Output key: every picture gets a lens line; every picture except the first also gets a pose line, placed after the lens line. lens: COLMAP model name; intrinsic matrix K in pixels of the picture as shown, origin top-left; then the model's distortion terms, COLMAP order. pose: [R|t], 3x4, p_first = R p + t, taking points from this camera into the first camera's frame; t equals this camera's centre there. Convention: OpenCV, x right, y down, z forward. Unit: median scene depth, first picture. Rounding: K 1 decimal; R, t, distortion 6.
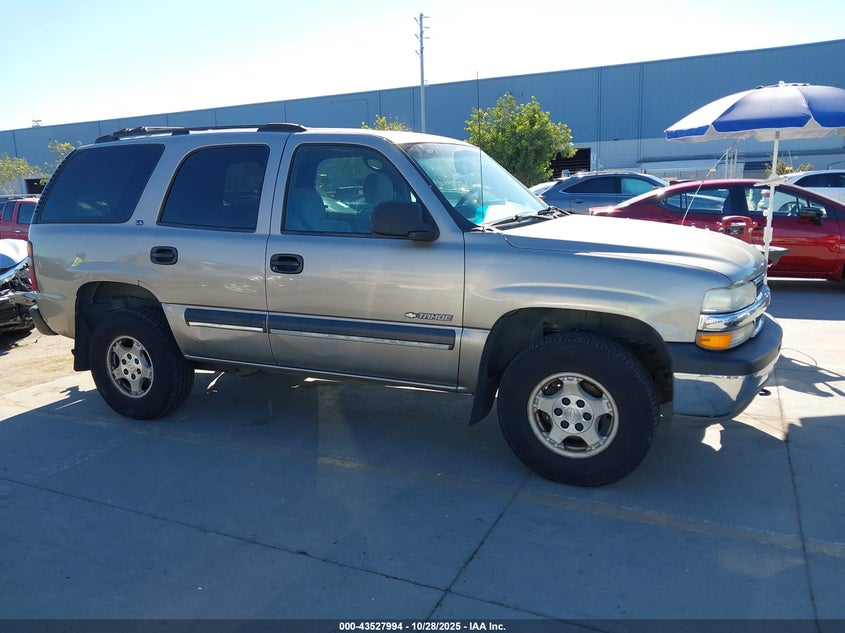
lens RADIAL K [[625.8, 0, 468.6], [0, 625.8, 325.8], [0, 0, 1]] dist [0.025992, -0.001992]
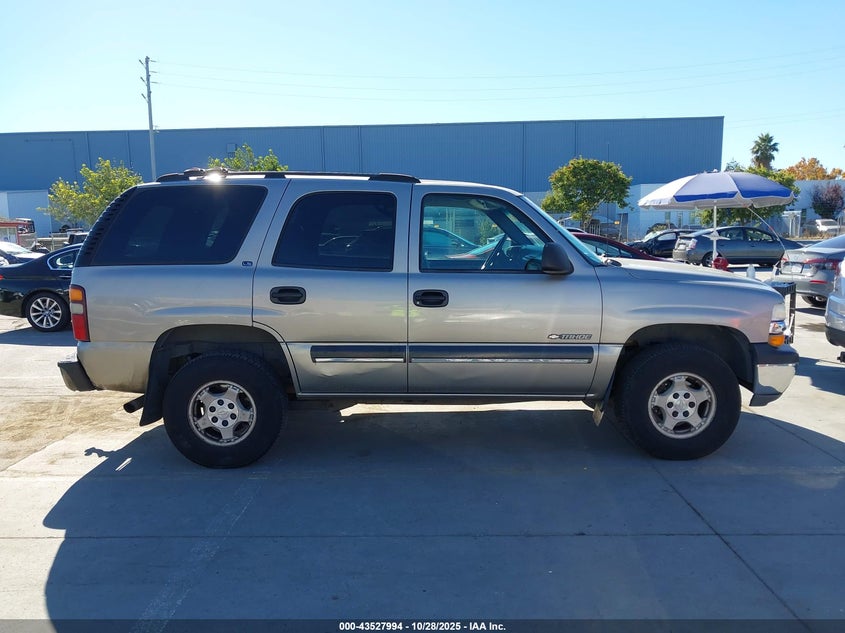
lens RADIAL K [[597.4, 0, 468.3], [0, 597.4, 318.3], [0, 0, 1]] dist [0.023973, 0.000083]
pose [[0.914556, -0.038161, 0.402654, -0.642541], [0.072130, 0.994969, -0.069533, 0.013958], [-0.397975, 0.092635, 0.912707, 0.009873]]
